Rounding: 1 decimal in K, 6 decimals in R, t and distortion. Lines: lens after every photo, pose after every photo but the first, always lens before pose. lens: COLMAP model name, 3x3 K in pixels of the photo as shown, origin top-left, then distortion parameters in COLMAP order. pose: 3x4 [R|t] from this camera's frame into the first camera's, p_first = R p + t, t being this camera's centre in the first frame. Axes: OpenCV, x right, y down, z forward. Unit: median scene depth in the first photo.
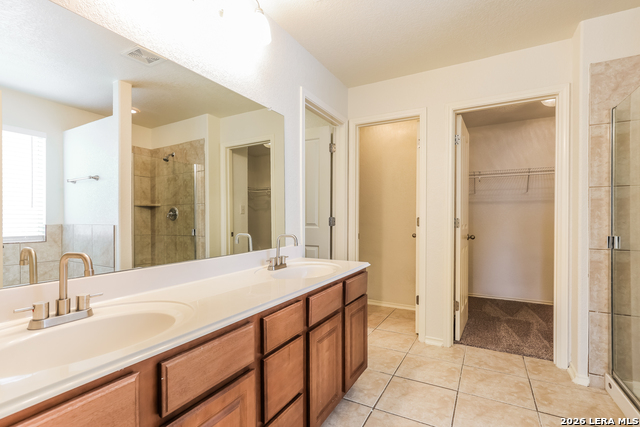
lens RADIAL K [[296.0, 0, 320.0], [0, 296.0, 217.5], [0, 0, 1]] dist [-0.004804, 0.001686]
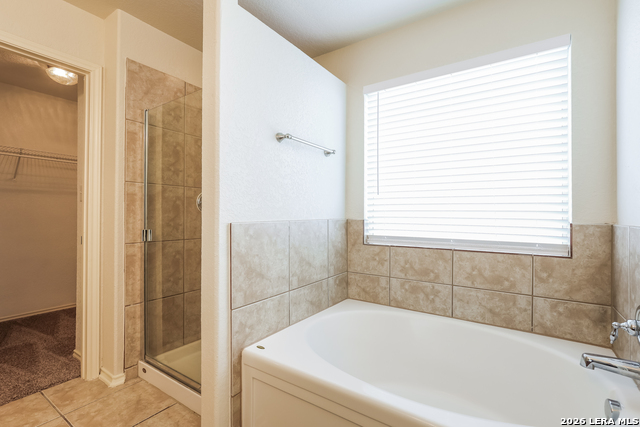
lens RADIAL K [[296.0, 0, 320.0], [0, 296.0, 212.2], [0, 0, 1]] dist [-0.004804, 0.001686]
pose [[0.082340, 0.001545, 0.996603, -0.023359], [-0.007494, 0.999971, -0.000931, -0.003210], [-0.996576, -0.007392, 0.082350, 0.266746]]
